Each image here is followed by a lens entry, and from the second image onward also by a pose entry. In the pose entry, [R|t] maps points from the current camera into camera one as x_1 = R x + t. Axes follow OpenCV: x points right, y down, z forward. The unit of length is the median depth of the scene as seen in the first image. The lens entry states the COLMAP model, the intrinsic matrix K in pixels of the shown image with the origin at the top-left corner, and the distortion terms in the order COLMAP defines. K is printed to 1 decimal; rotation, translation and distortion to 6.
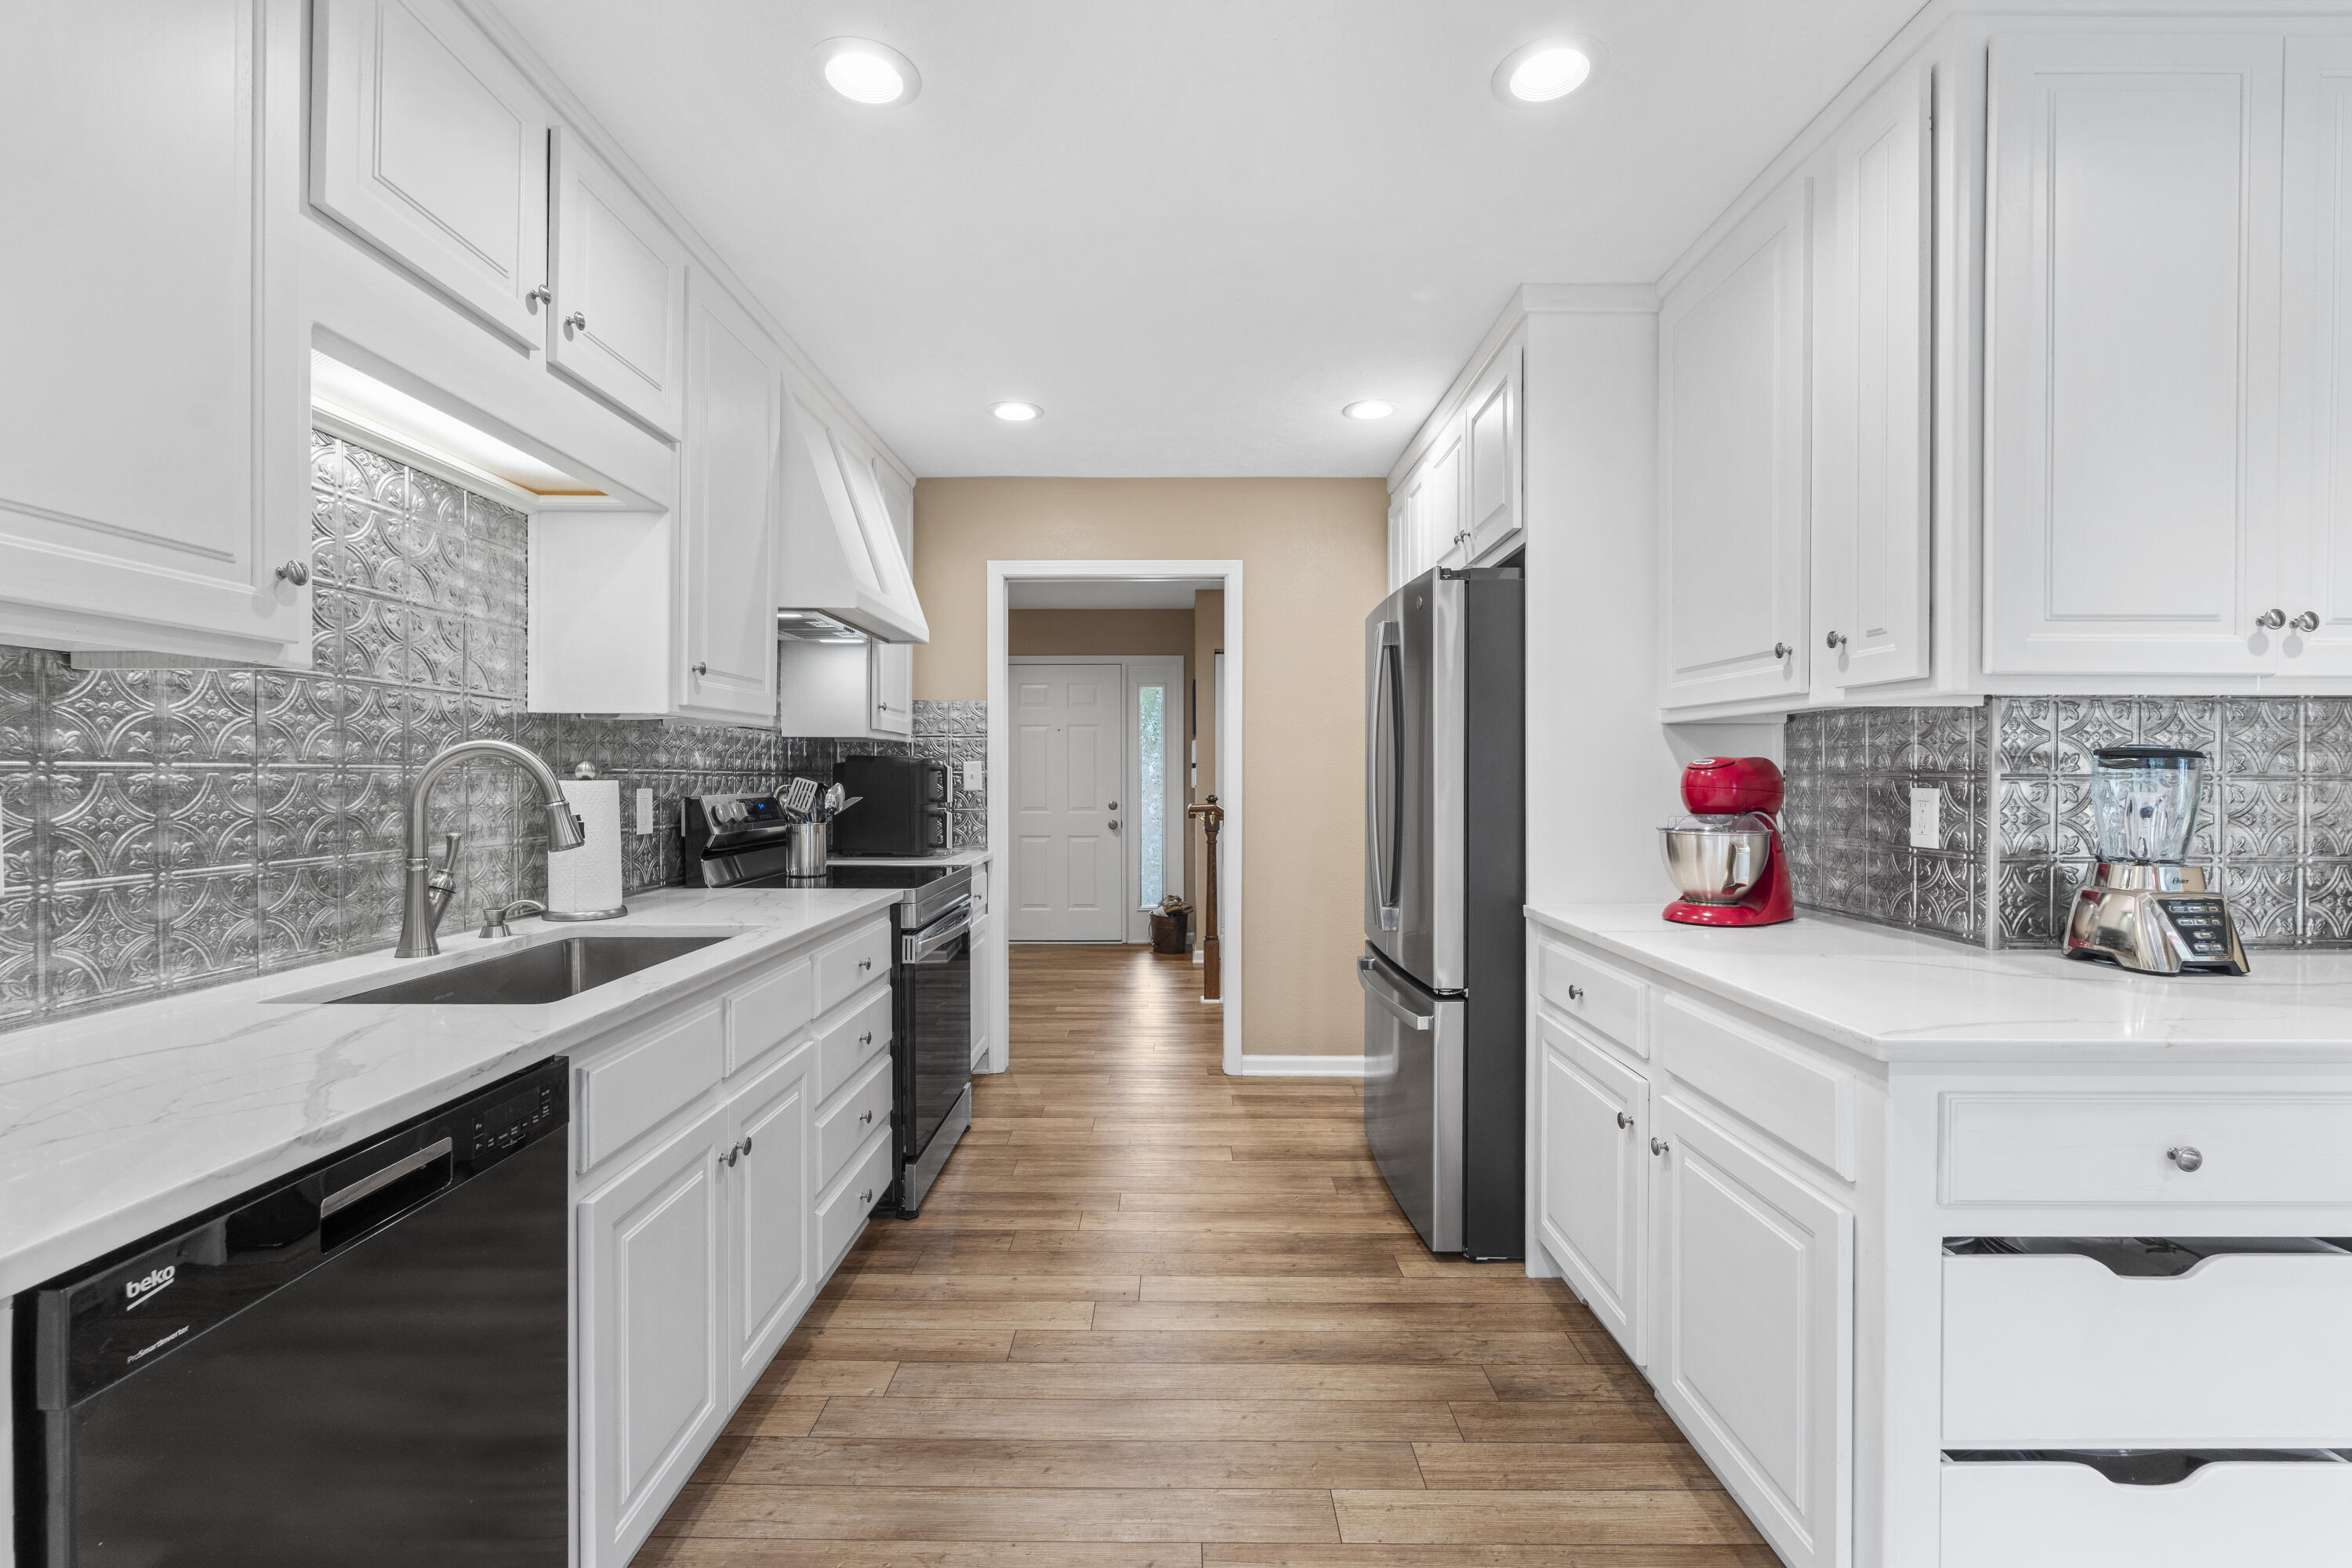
lens RADIAL K [[1040.2, 0, 1173.7], [0, 1040.2, 781.0], [0, 0, 1]] dist [0.012451, 0.000226]
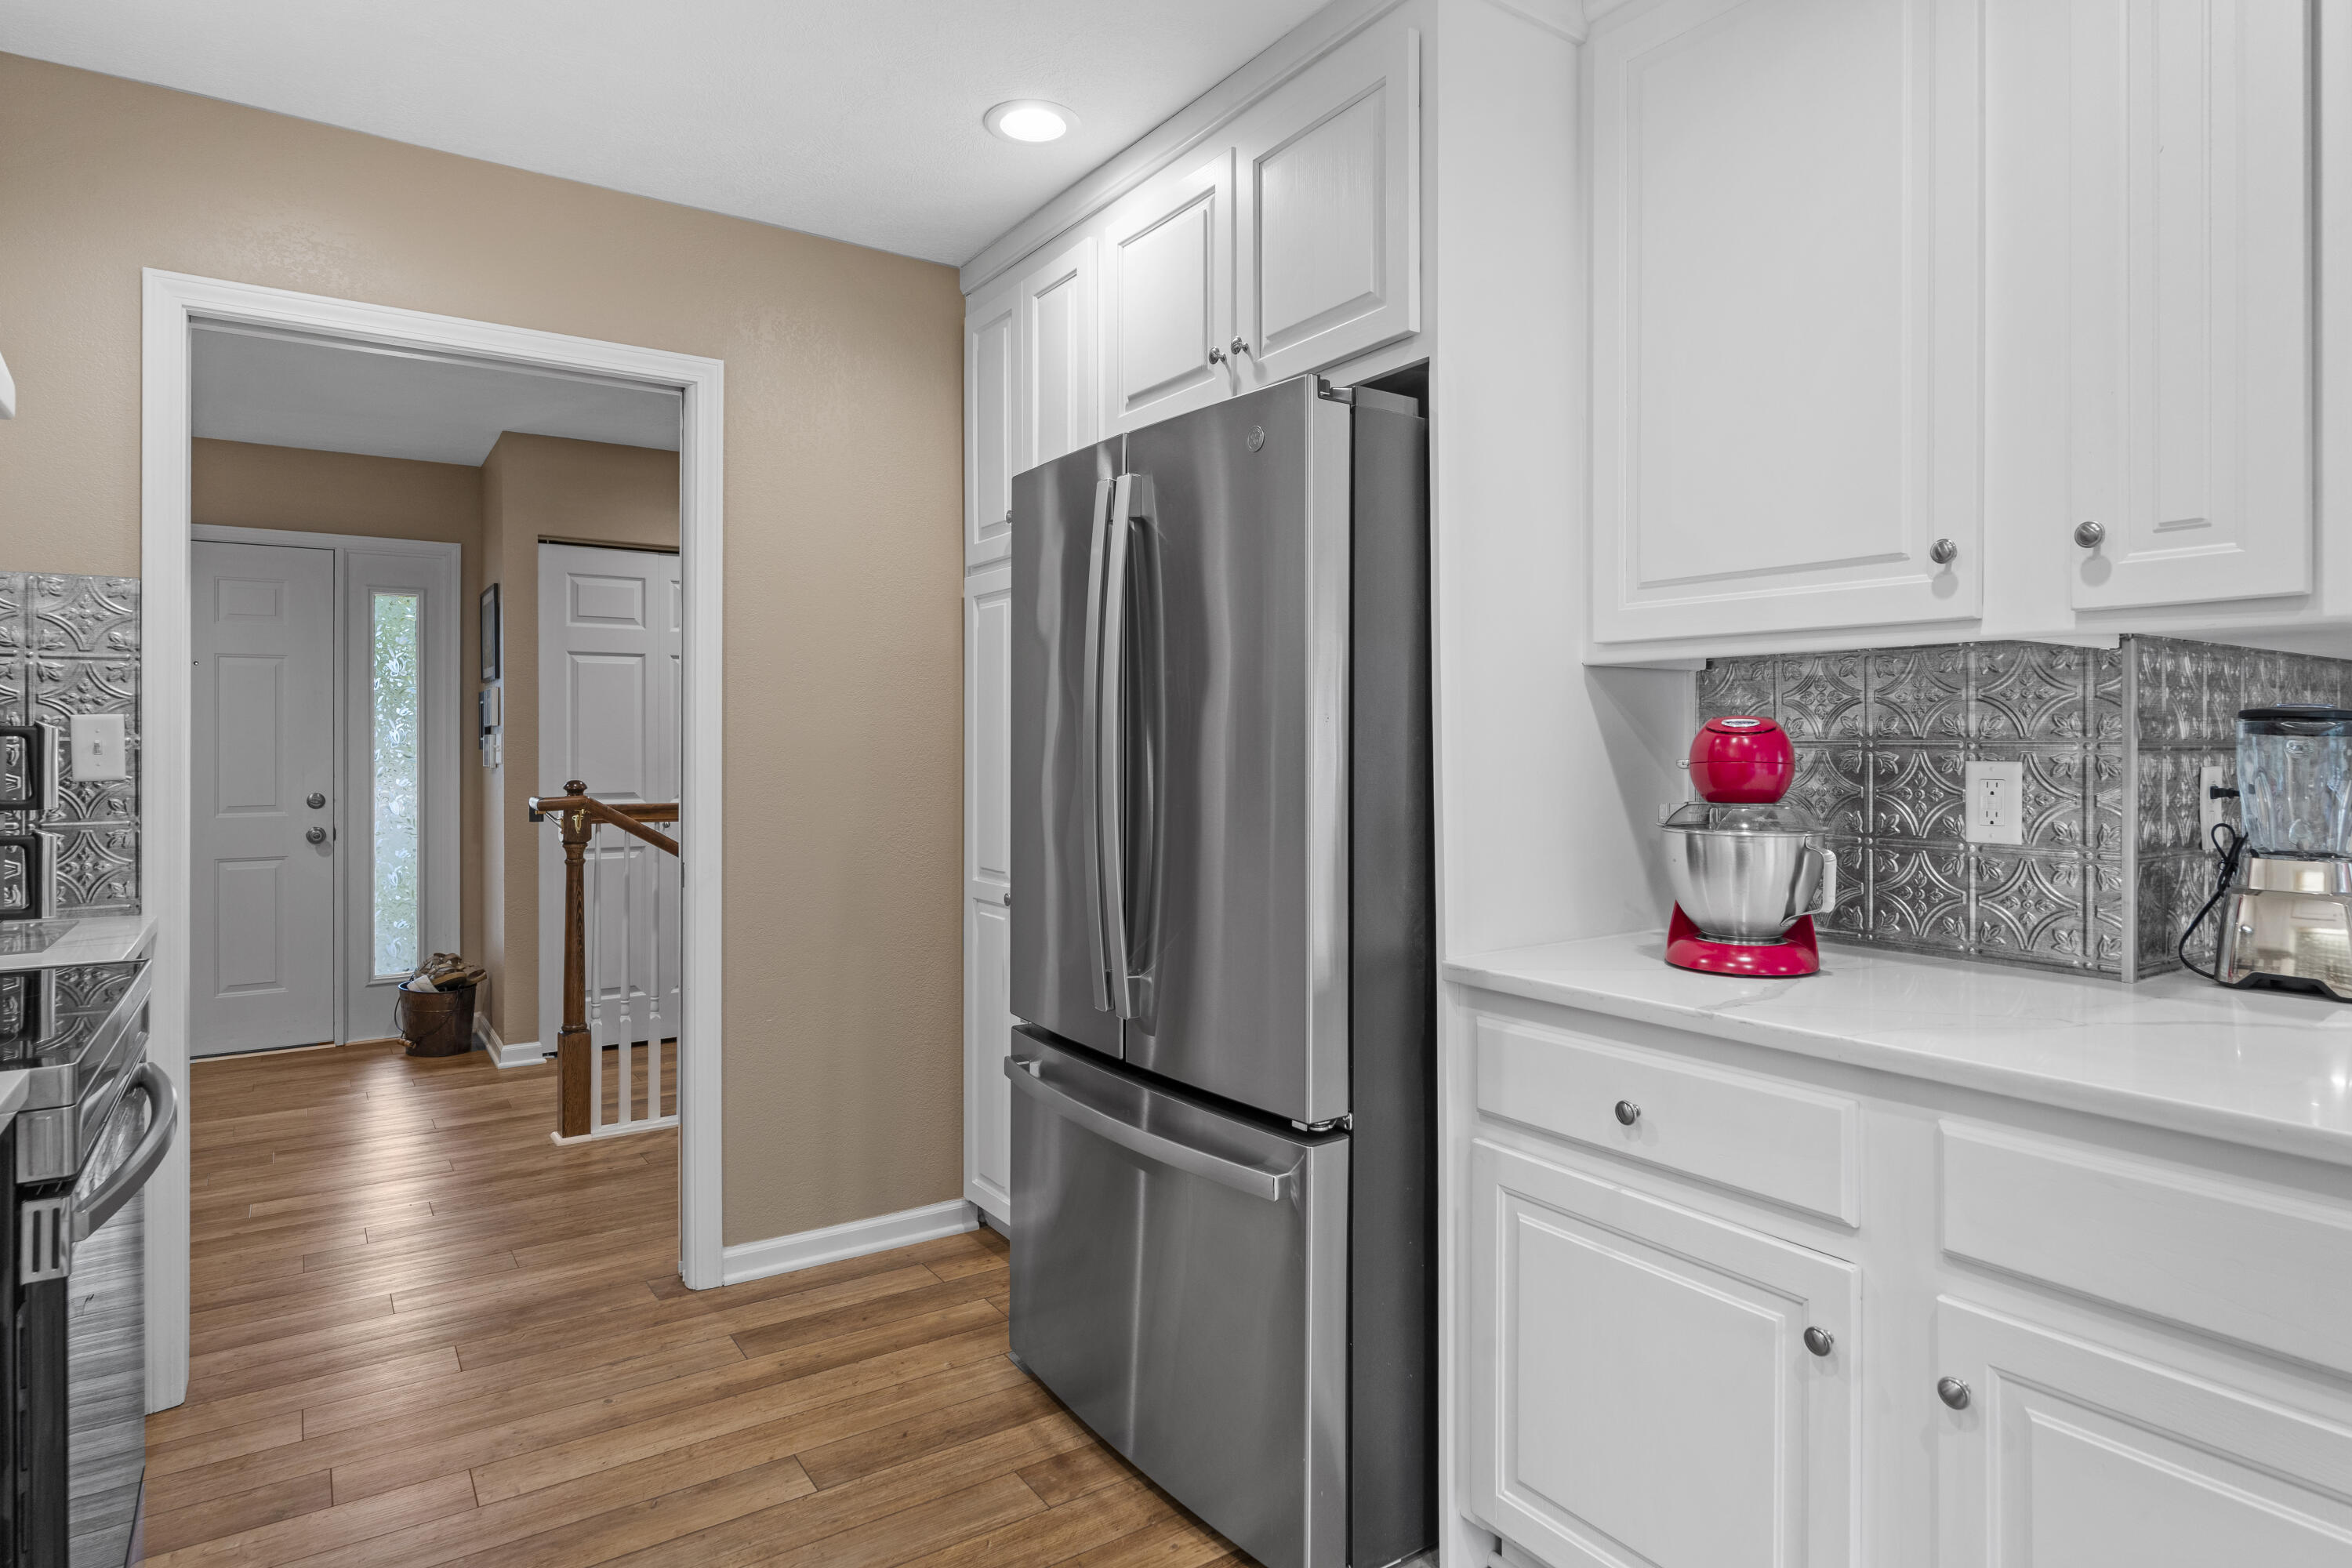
lens RADIAL K [[1309.6, 0, 1178.1], [0, 1309.6, 741.6], [0, 0, 1]] dist [0.000480, 0.002031]
pose [[0.826147, 0.001560, 0.563453, -0.175855], [0.003922, 0.999956, -0.008519, -0.001001], [-0.563442, 0.009248, 0.826104, 0.387162]]
